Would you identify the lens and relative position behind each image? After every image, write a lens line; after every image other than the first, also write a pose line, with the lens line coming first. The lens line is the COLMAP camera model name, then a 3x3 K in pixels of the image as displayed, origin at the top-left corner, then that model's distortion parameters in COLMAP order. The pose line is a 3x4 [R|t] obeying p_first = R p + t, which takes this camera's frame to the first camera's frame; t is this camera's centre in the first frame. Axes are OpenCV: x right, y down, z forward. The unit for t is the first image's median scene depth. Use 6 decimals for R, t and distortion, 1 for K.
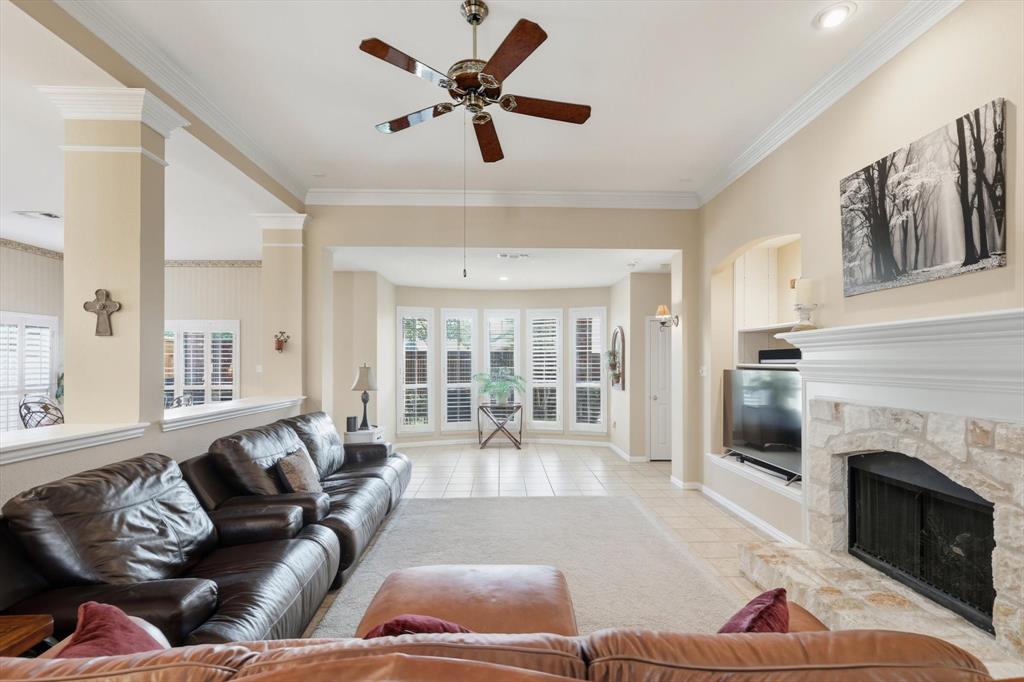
lens RADIAL K [[473.0, 0, 511.1], [0, 473.0, 364.1], [0, 0, 1]] dist [-0.003964, 0.000133]
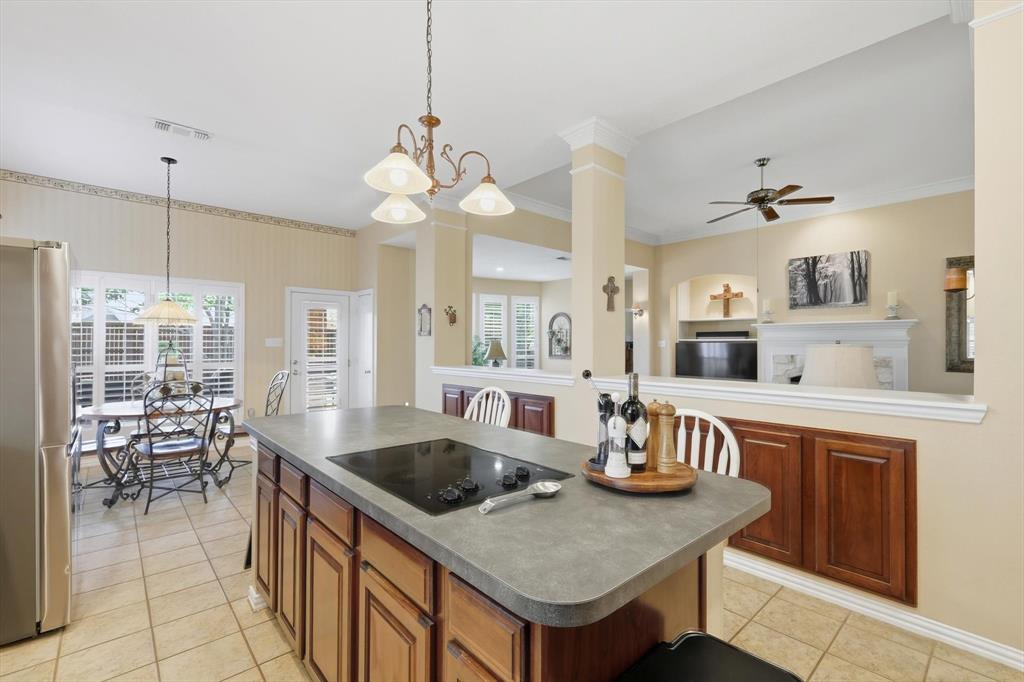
lens RADIAL K [[453.7, 0, 515.5], [0, 453.7, 338.3], [0, 0, 1]] dist [-0.002703, -0.000083]
pose [[0.765766, 0.011510, 0.643017, -1.919976], [-0.004670, 0.999913, -0.012338, 0.036420], [-0.643103, 0.006445, 0.765753, 0.174168]]
